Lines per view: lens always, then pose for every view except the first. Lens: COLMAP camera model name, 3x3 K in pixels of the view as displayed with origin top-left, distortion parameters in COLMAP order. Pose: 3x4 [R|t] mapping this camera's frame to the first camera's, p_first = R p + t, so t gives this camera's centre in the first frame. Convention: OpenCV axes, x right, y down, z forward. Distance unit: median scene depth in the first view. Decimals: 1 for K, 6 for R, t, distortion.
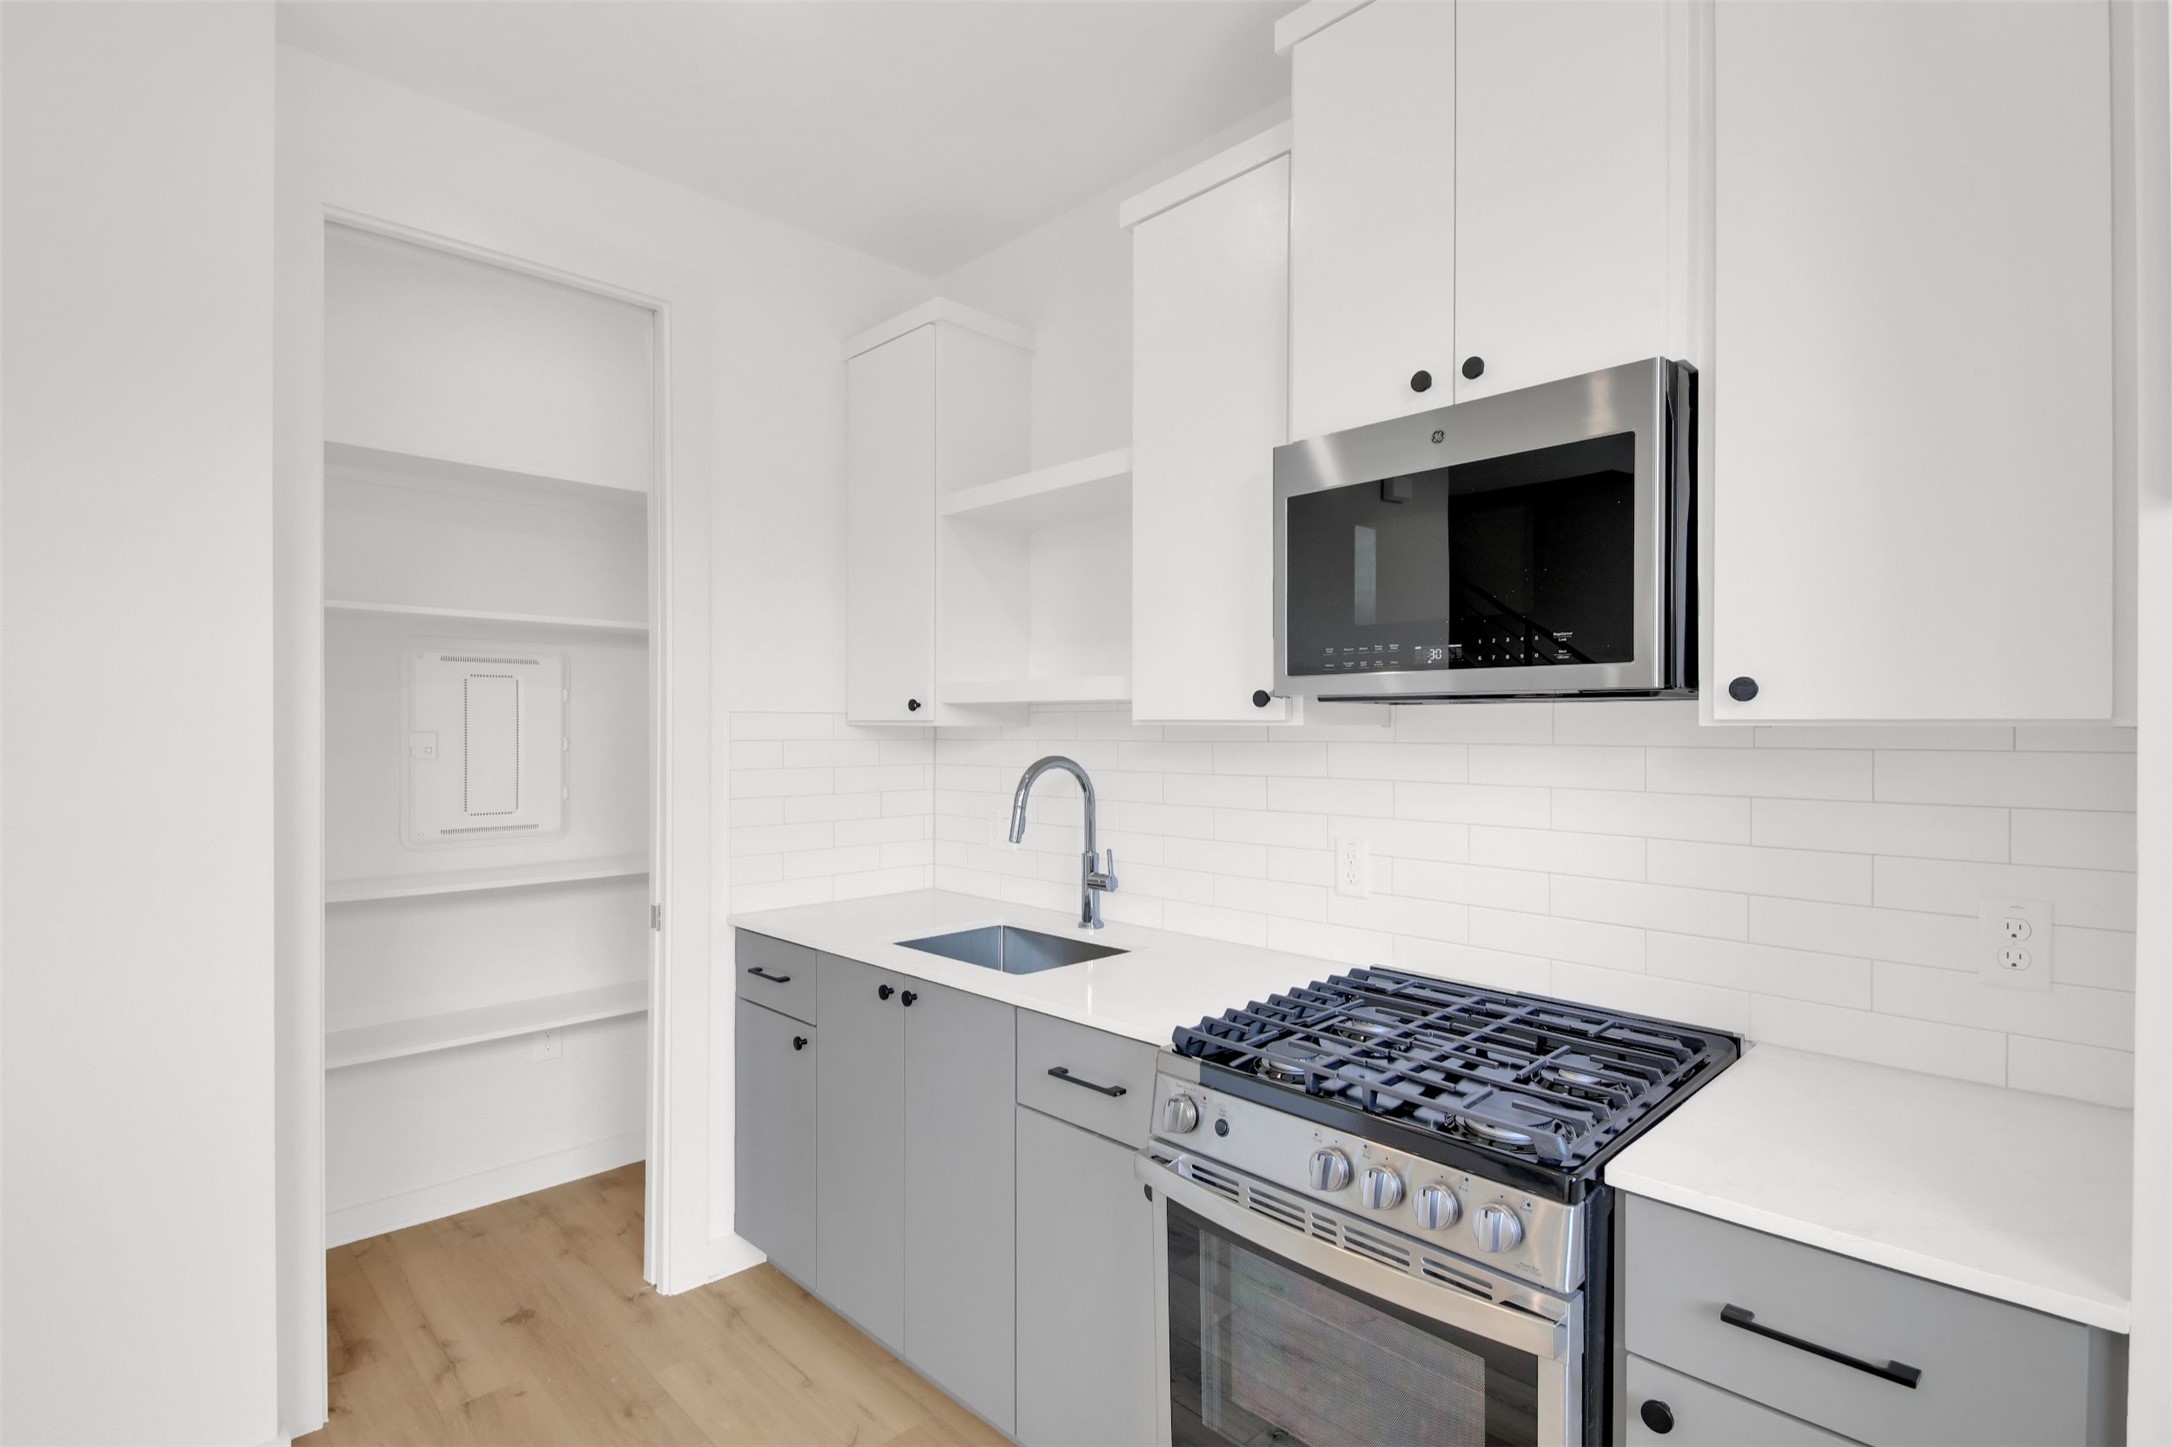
lens RADIAL K [[1036.5, 0, 1086.0], [0, 1036.5, 723.5], [0, 0, 1]] dist [0.044536, -0.045776]
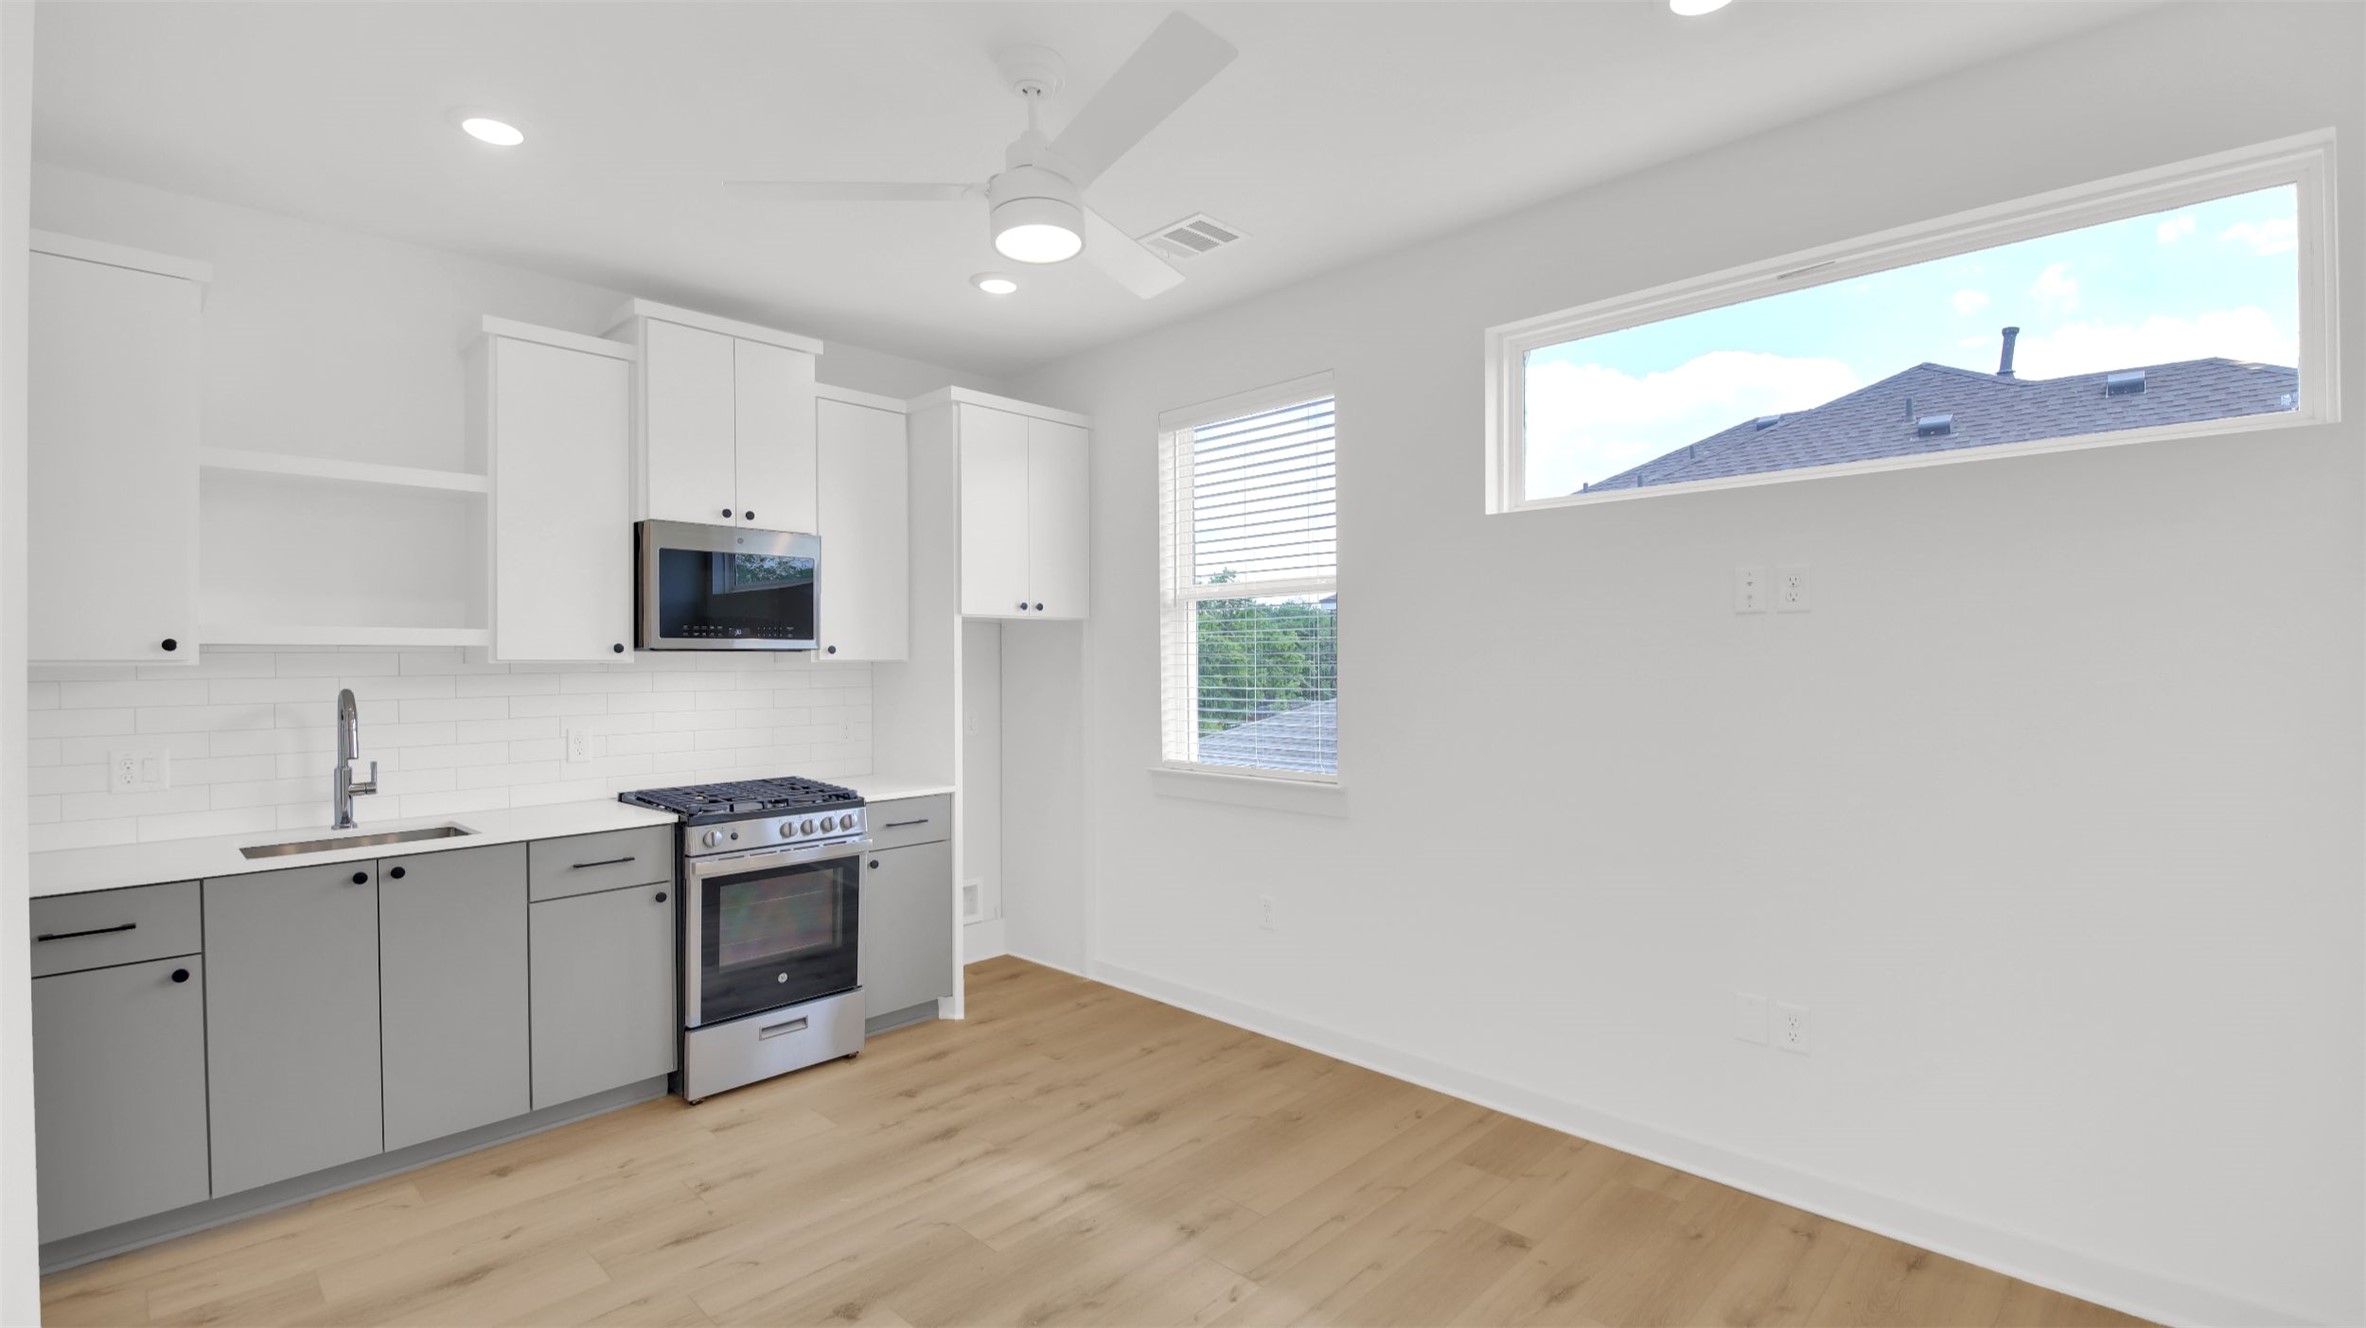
lens RADIAL K [[1032.8, 0, 1183.0], [0, 1032.8, 664.0], [0, 0, 1]] dist [-0.001686, -0.000595]
pose [[-0.029742, -0.004757, 0.999546, -1.547067], [0.003959, 0.999980, 0.004877, -0.001475], [-0.999550, 0.004102, -0.029723, 0.048746]]
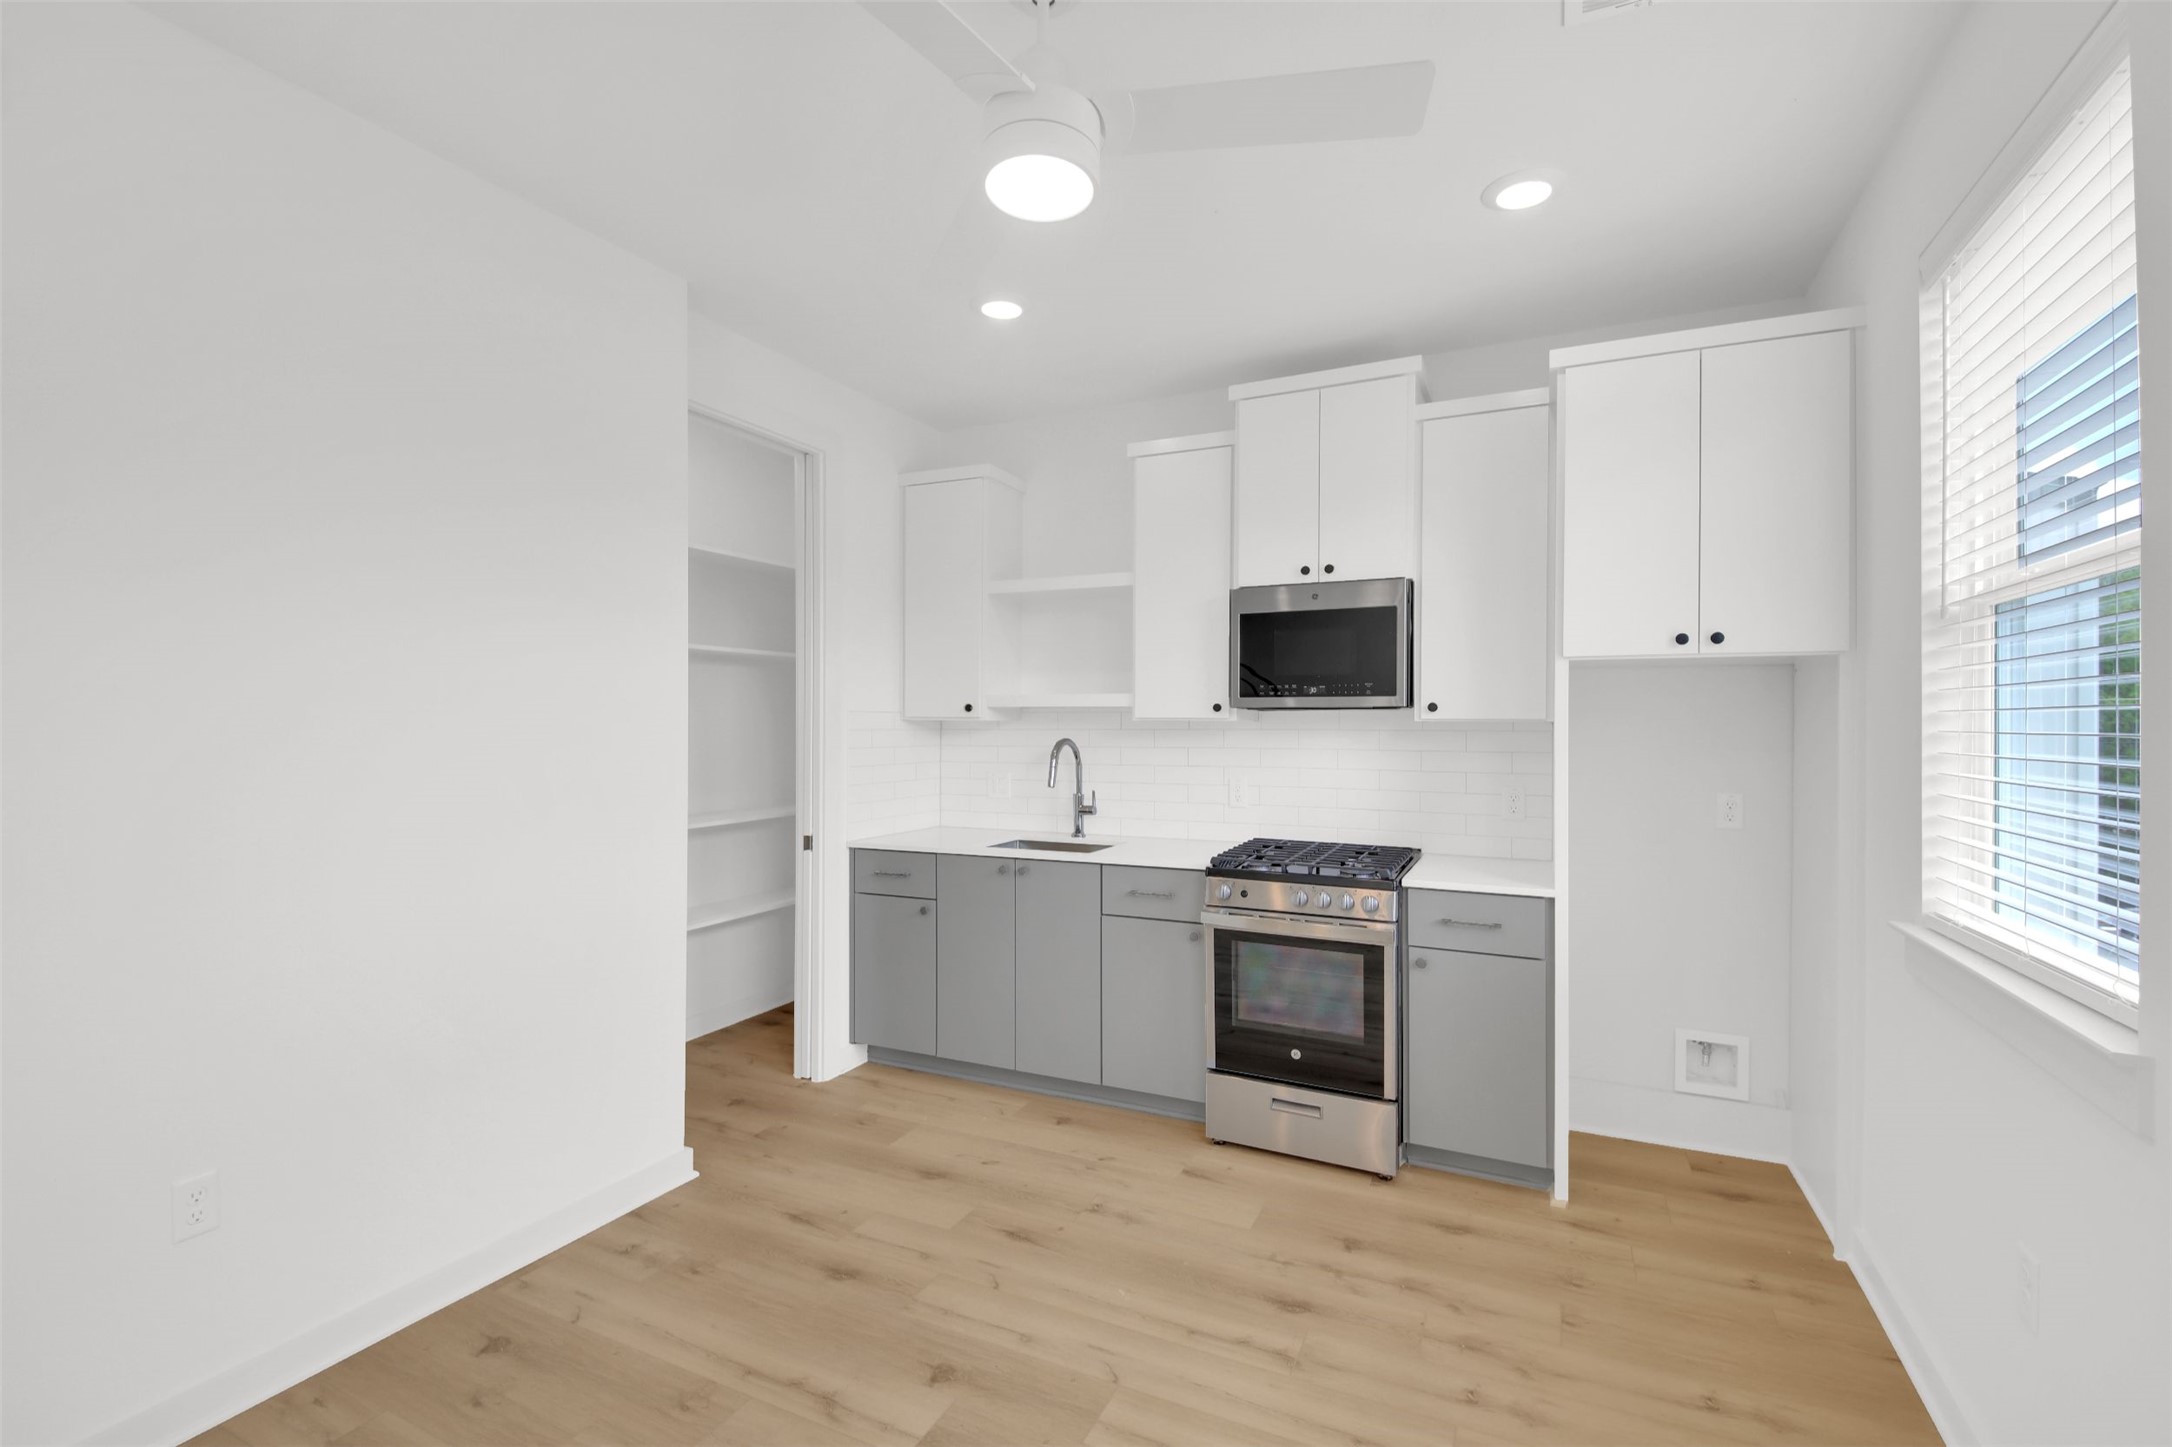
lens RADIAL K [[953.9, 0, 1086.0], [0, 953.9, 723.5], [0, 0, 1]] dist [0.038382, -0.033115]
pose [[0.938784, -0.000616, 0.344506, -0.661713], [-0.000983, 0.999990, 0.004469, -0.001150], [-0.344505, -0.004534, 0.938774, -0.622852]]
